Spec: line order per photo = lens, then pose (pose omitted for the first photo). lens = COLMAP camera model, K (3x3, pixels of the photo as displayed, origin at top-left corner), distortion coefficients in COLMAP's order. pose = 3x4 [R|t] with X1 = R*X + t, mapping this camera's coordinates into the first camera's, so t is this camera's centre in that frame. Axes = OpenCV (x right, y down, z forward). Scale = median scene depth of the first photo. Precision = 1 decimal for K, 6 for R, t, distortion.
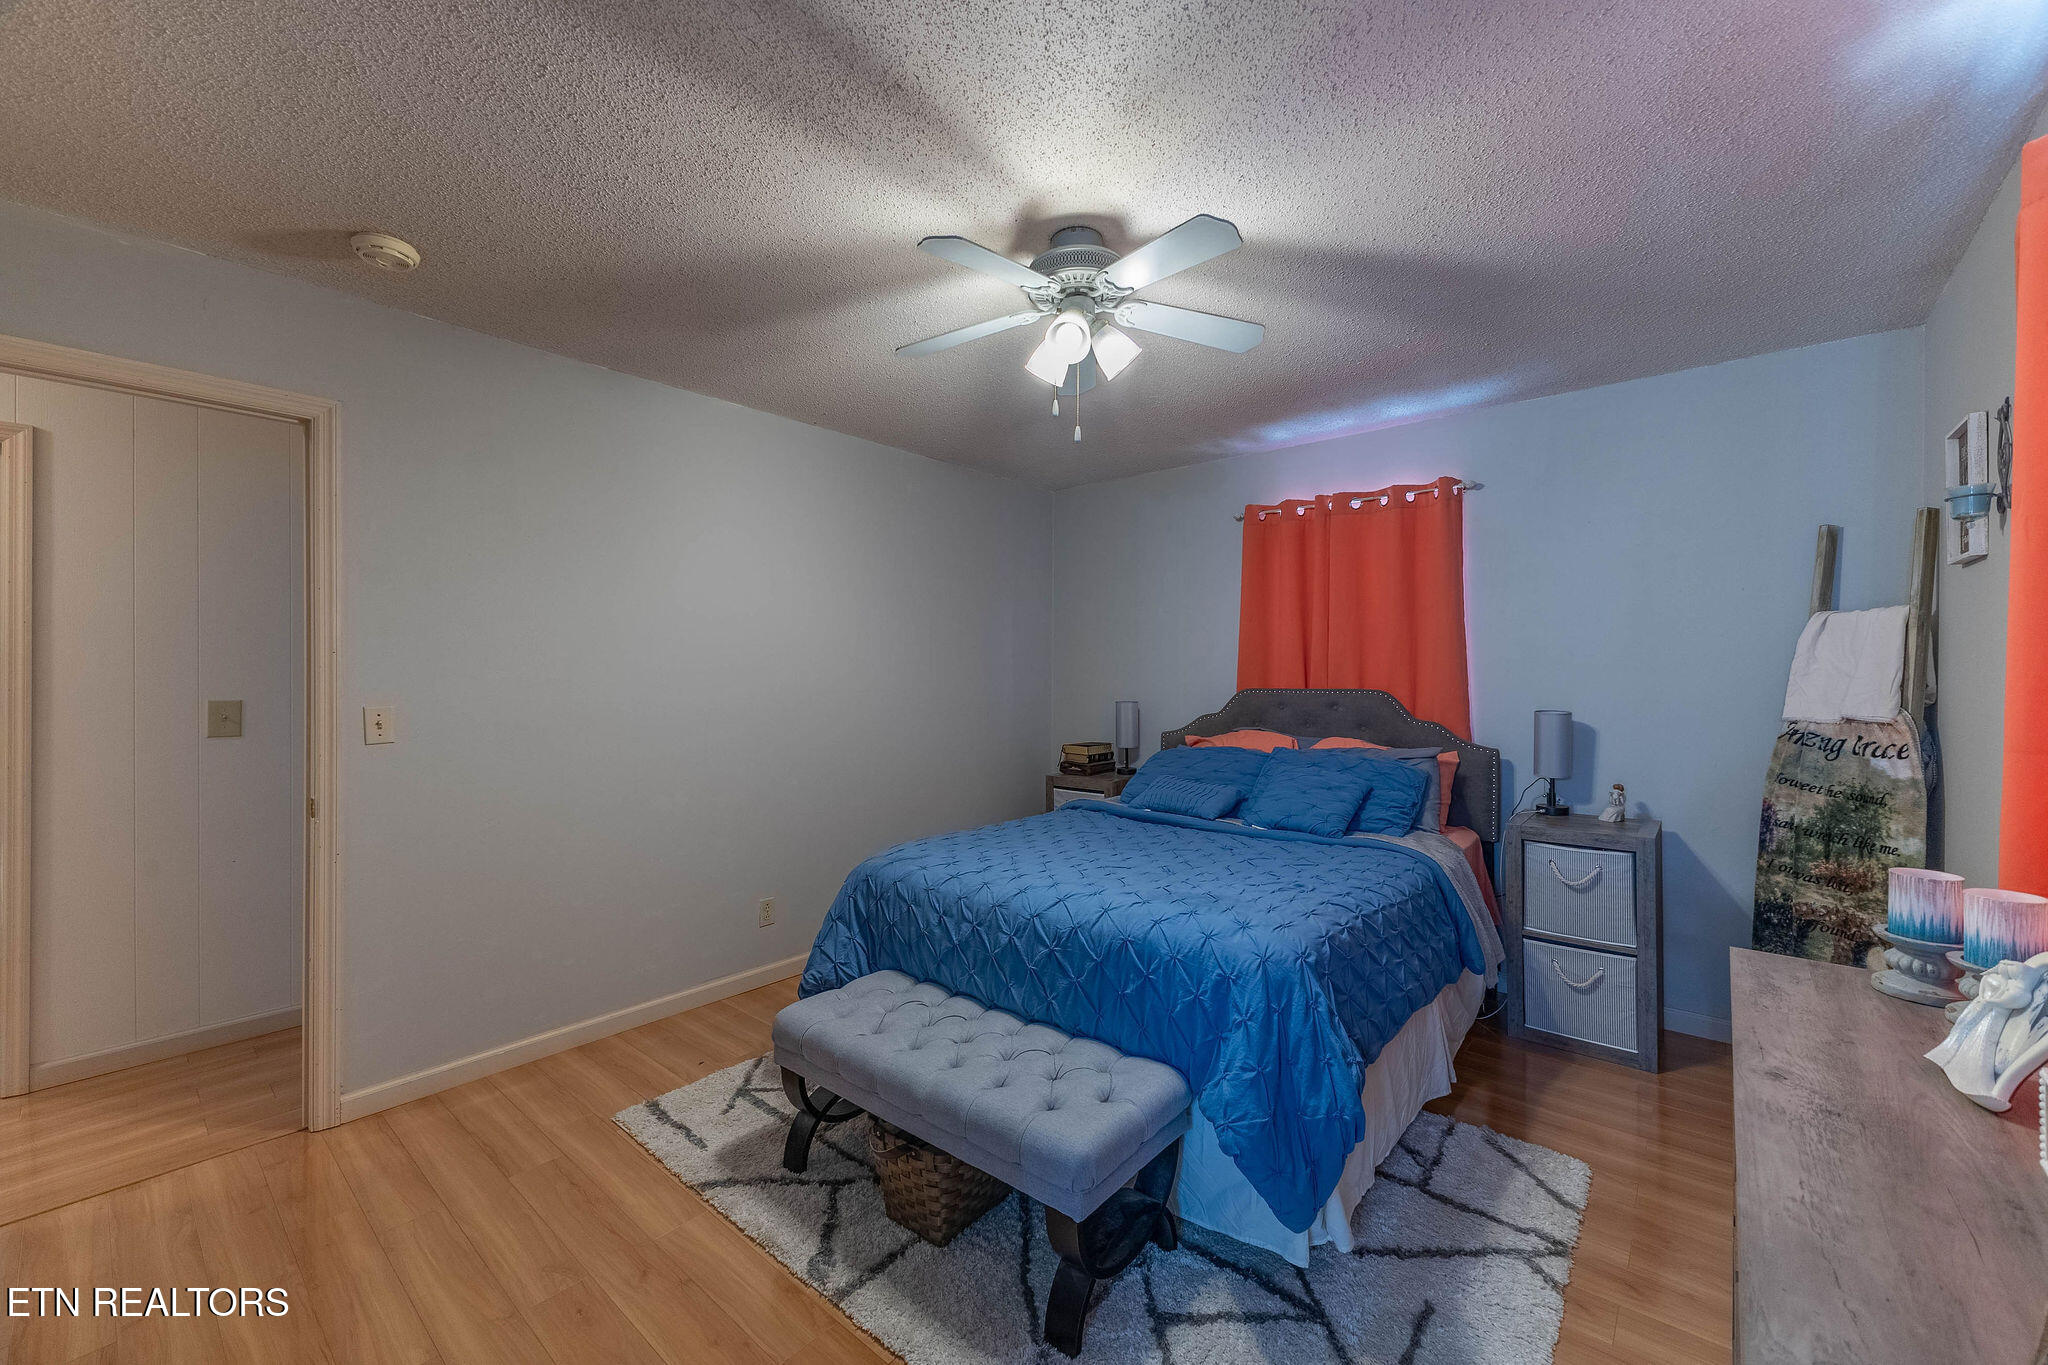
lens RADIAL K [[804.2, 0, 1024.4], [0, 804.2, 680.1], [0, 0, 1]] dist [0.013991, -0.003855]
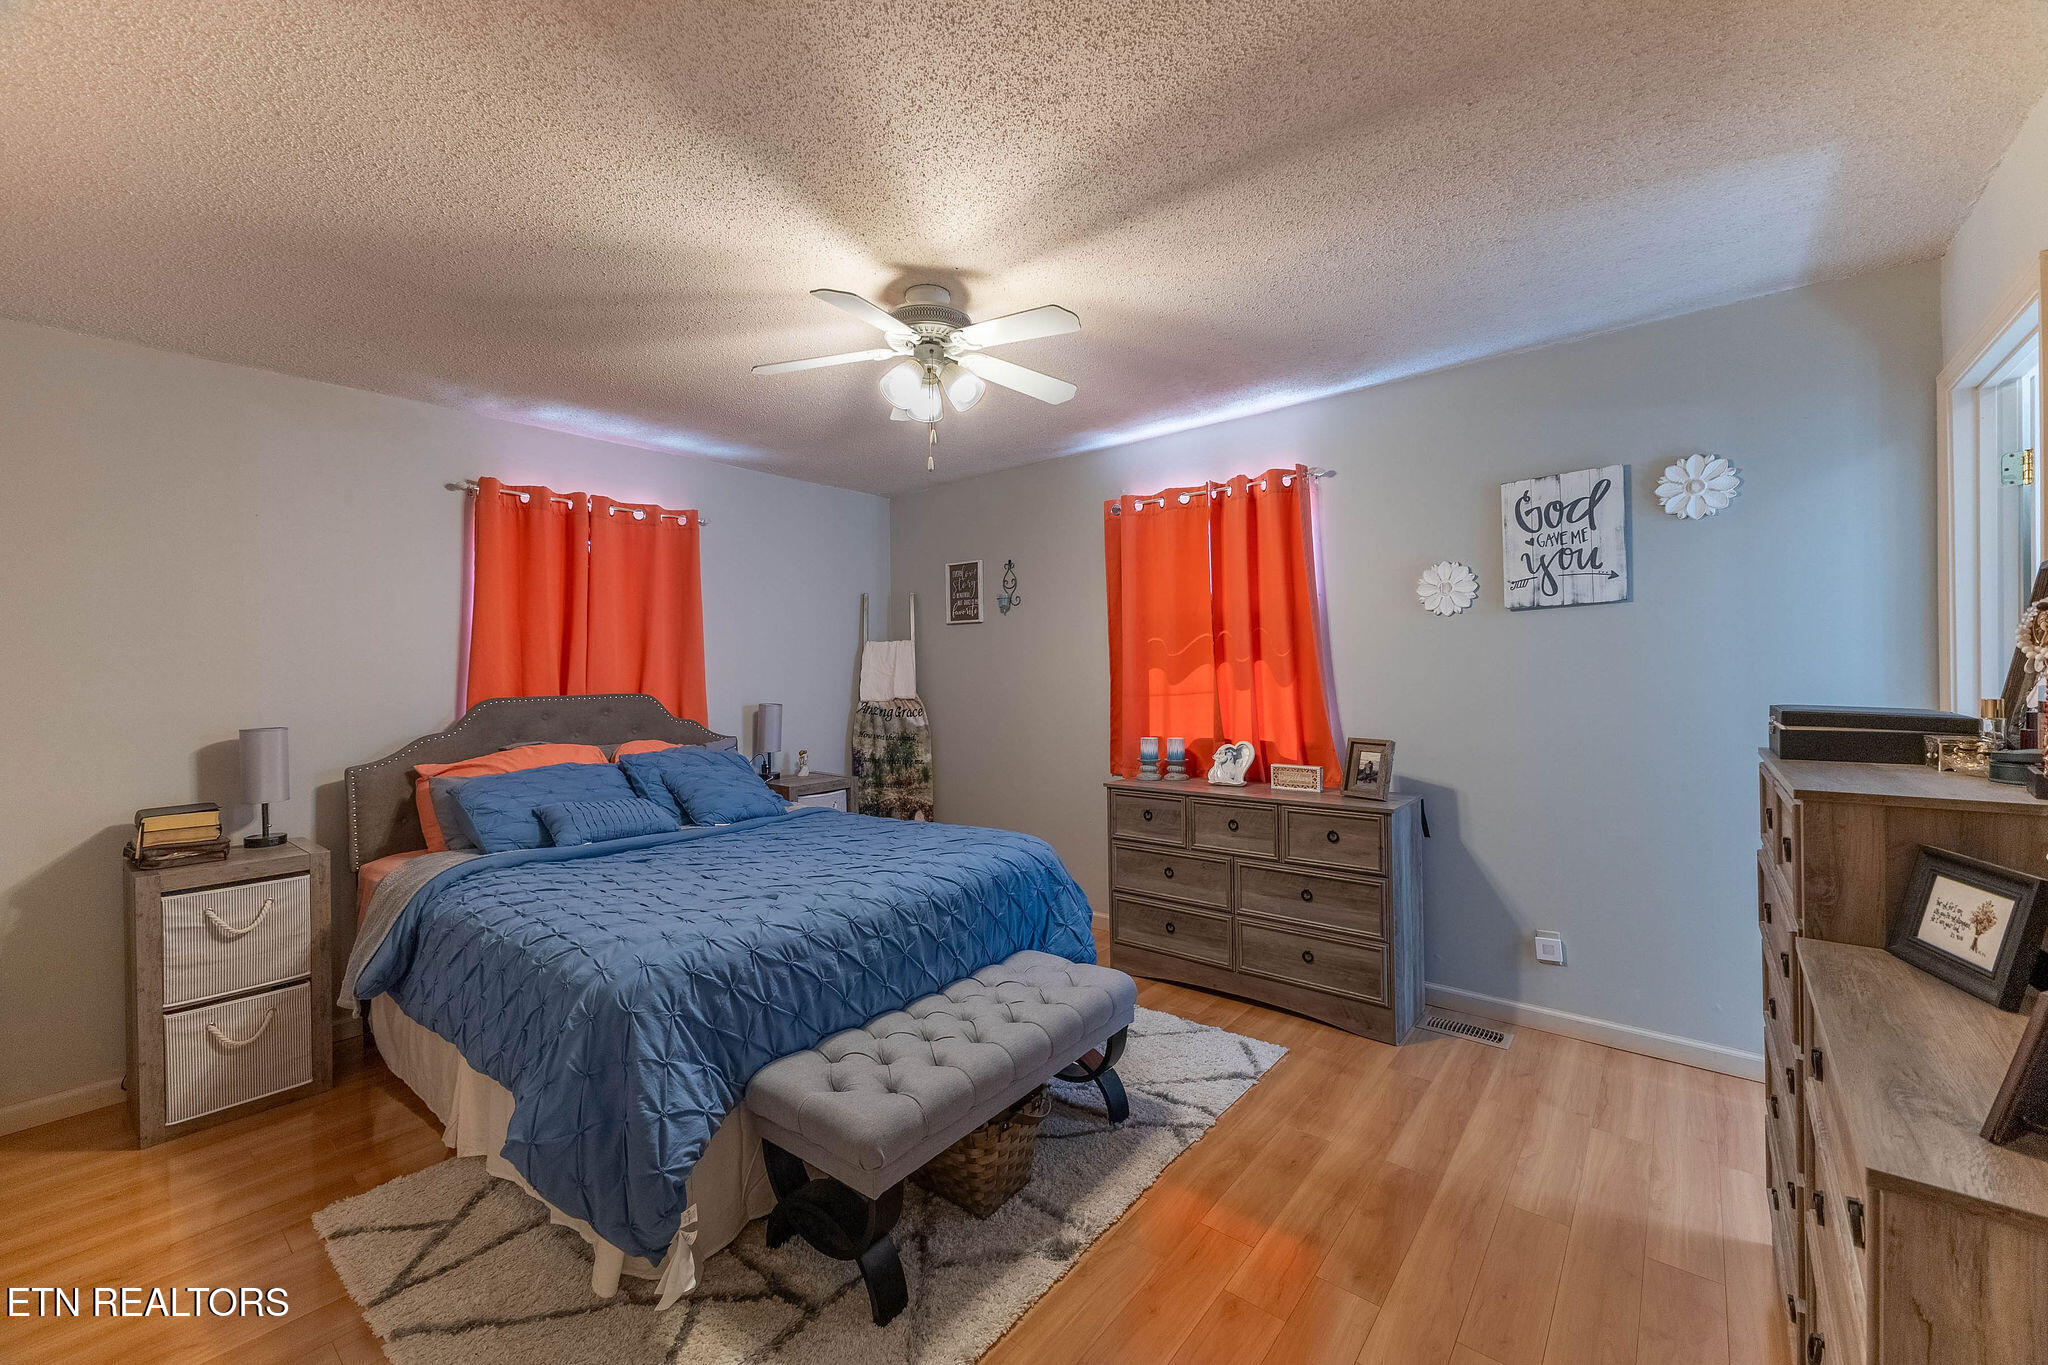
lens RADIAL K [[804.2, 0, 1024.4], [0, 804.2, 680.1], [0, 0, 1]] dist [0.013991, -0.003855]
pose [[-0.018302, -0.009906, 0.999783, -0.870420], [0.020972, 0.999727, 0.010289, -0.008128], [-0.999613, 0.021156, -0.018090, 0.716578]]
